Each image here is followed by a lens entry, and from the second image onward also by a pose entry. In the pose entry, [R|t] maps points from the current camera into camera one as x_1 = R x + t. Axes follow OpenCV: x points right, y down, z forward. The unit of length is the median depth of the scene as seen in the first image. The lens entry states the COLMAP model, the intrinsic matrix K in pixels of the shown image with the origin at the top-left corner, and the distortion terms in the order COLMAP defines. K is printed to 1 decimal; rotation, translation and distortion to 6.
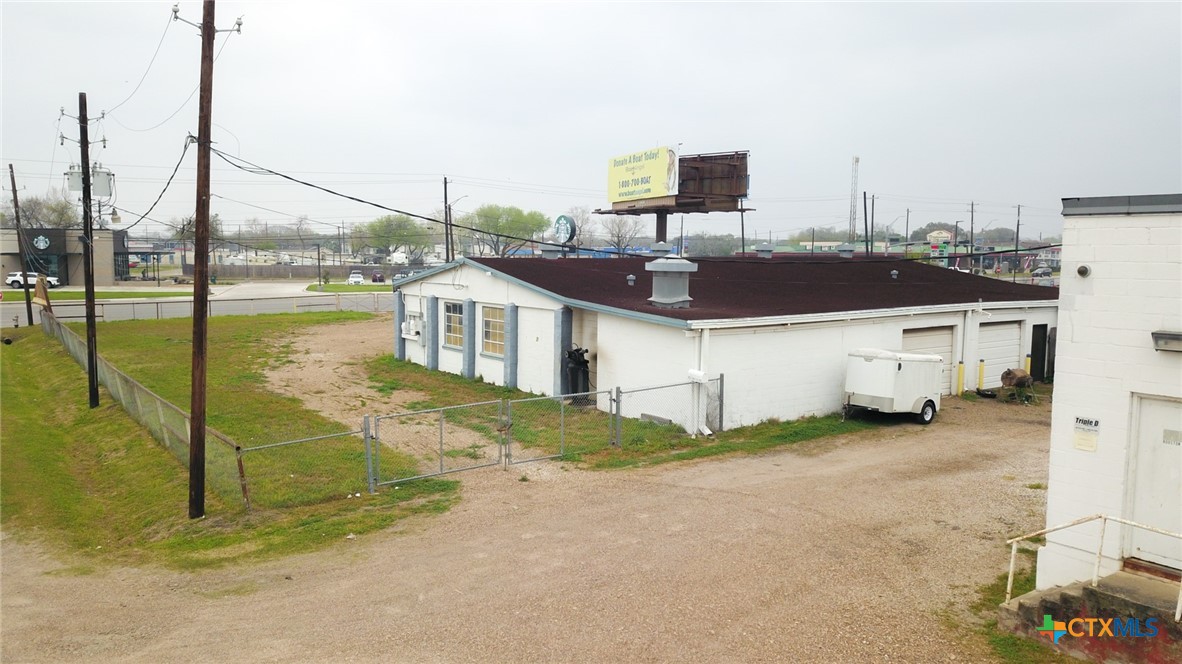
lens RADIAL K [[901.9, 0, 583.9], [0, 901.9, 339.5], [0, 0, 1]] dist [0.022808, -0.027798]
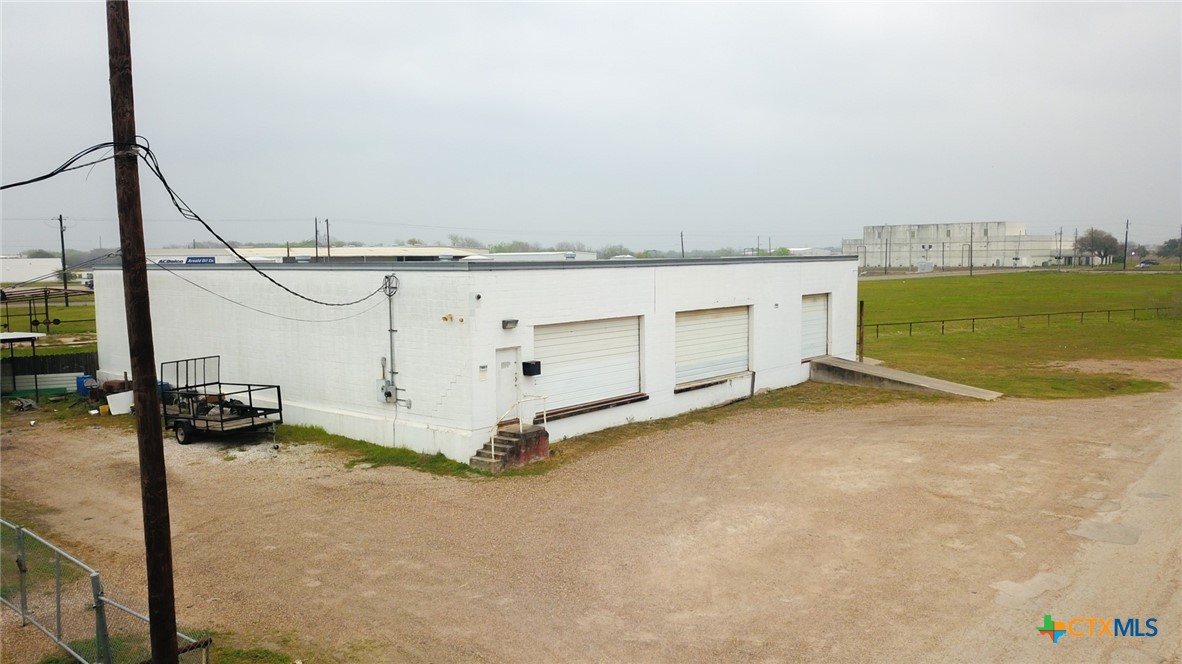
lens RADIAL K [[901.9, 0, 583.9], [0, 901.9, 339.5], [0, 0, 1]] dist [0.022808, -0.027798]
pose [[-0.247878, -0.094298, 0.964191, -1.123472], [0.108435, 0.986297, 0.124337, -0.153460], [-0.962704, 0.135373, -0.234257, 0.924776]]
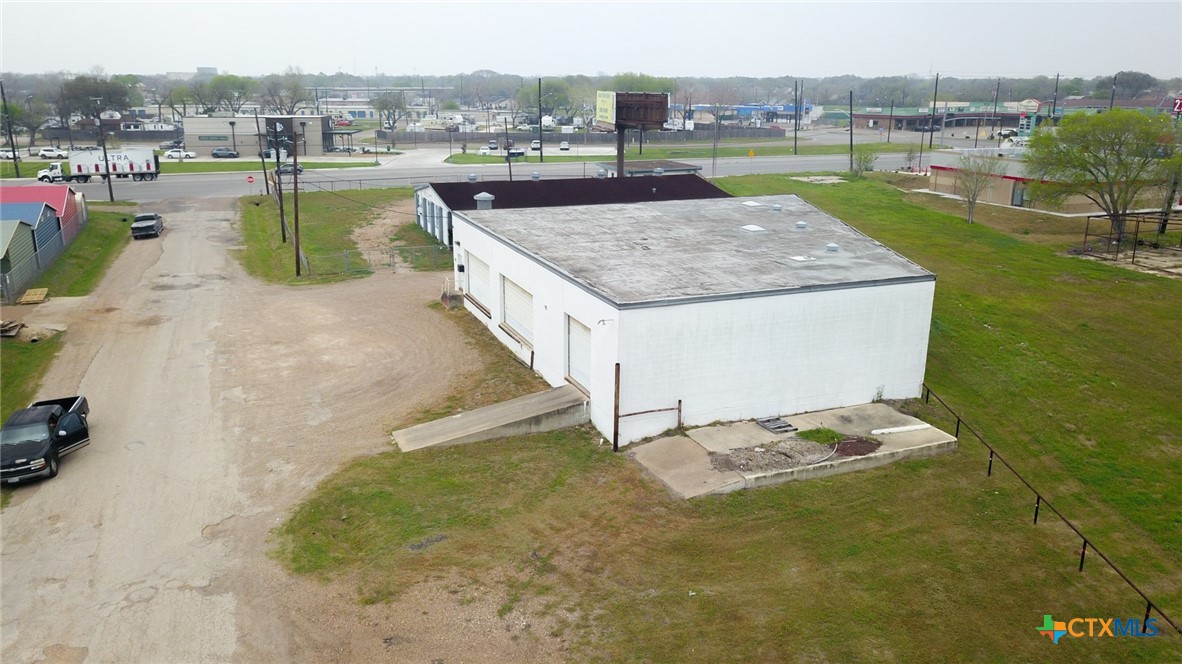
lens RADIAL K [[901.9, 0, 583.9], [0, 901.9, 339.5], [0, 0, 1]] dist [0.022808, -0.027798]
pose [[0.971865, 0.063934, -0.226697, 1.696993], [-0.022288, 0.983100, 0.181708, -0.267592], [0.234484, -0.171543, 0.956865, -2.504438]]
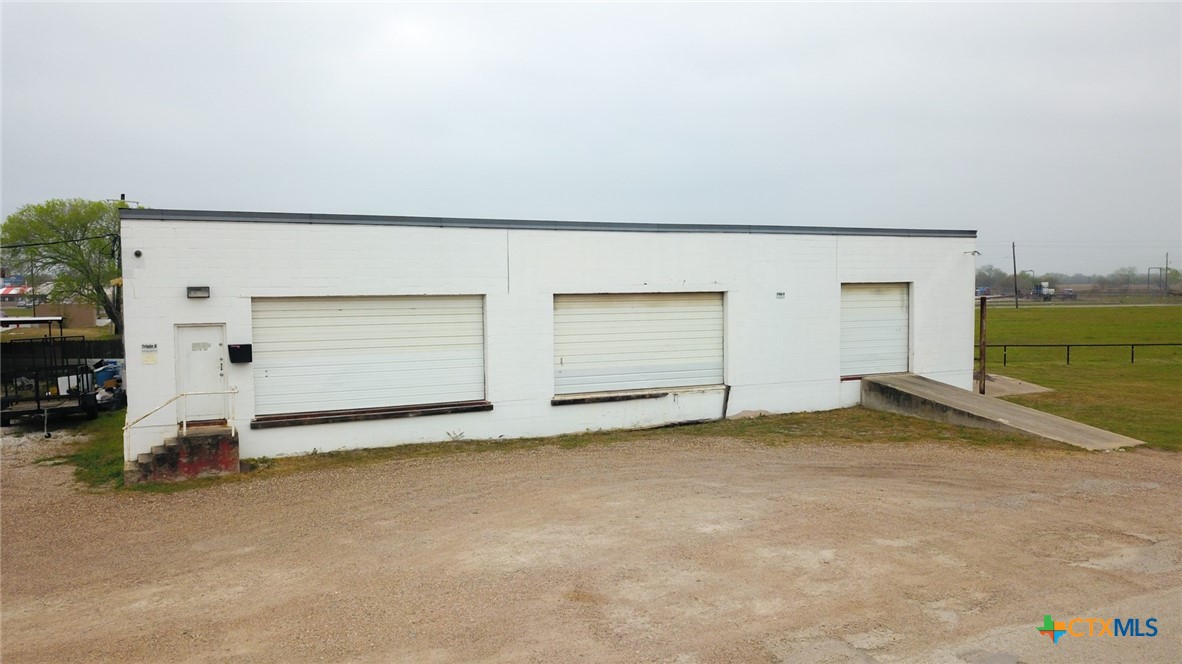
lens RADIAL K [[901.9, 0, 583.9], [0, 901.9, 339.5], [0, 0, 1]] dist [0.022808, -0.027798]
pose [[0.163465, -0.067065, 0.984267, -0.676053], [0.112454, 0.992451, 0.048946, 0.063867], [-0.980119, 0.102684, 0.169773, -0.033268]]
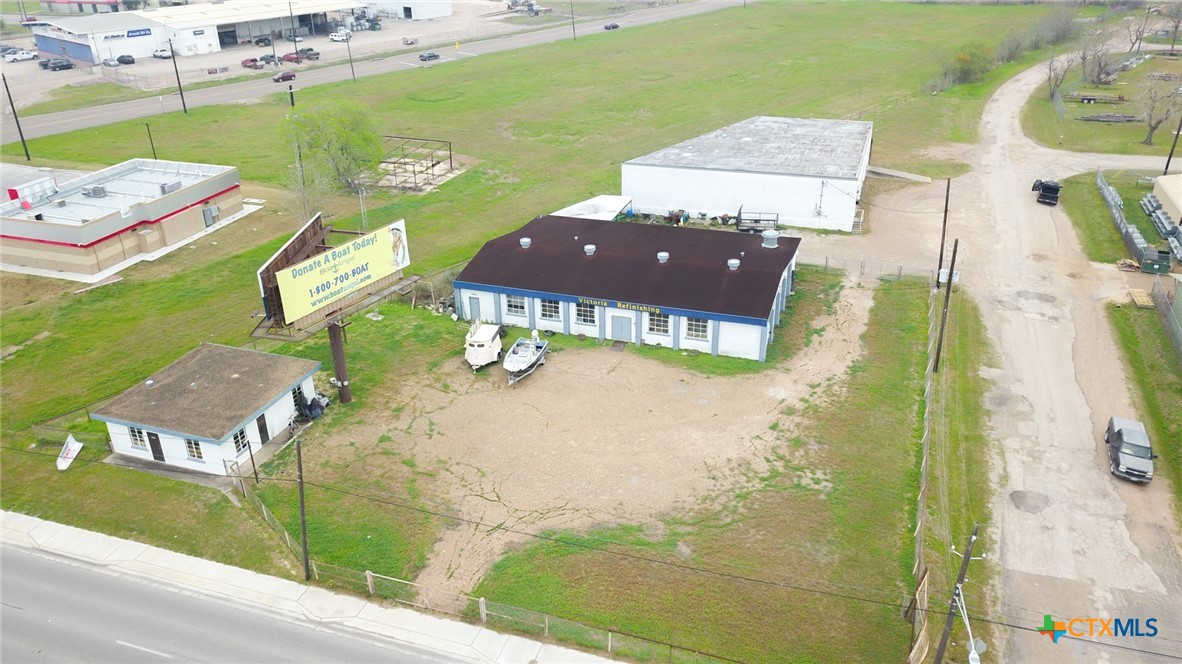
lens RADIAL K [[901.9, 0, 583.9], [0, 901.9, 339.5], [0, 0, 1]] dist [0.022808, -0.027798]
pose [[-0.578607, -0.359094, 0.732301, -3.087472], [0.098036, 0.860730, 0.499532, -2.226319], [-0.809693, 0.360825, -0.462821, 5.076423]]
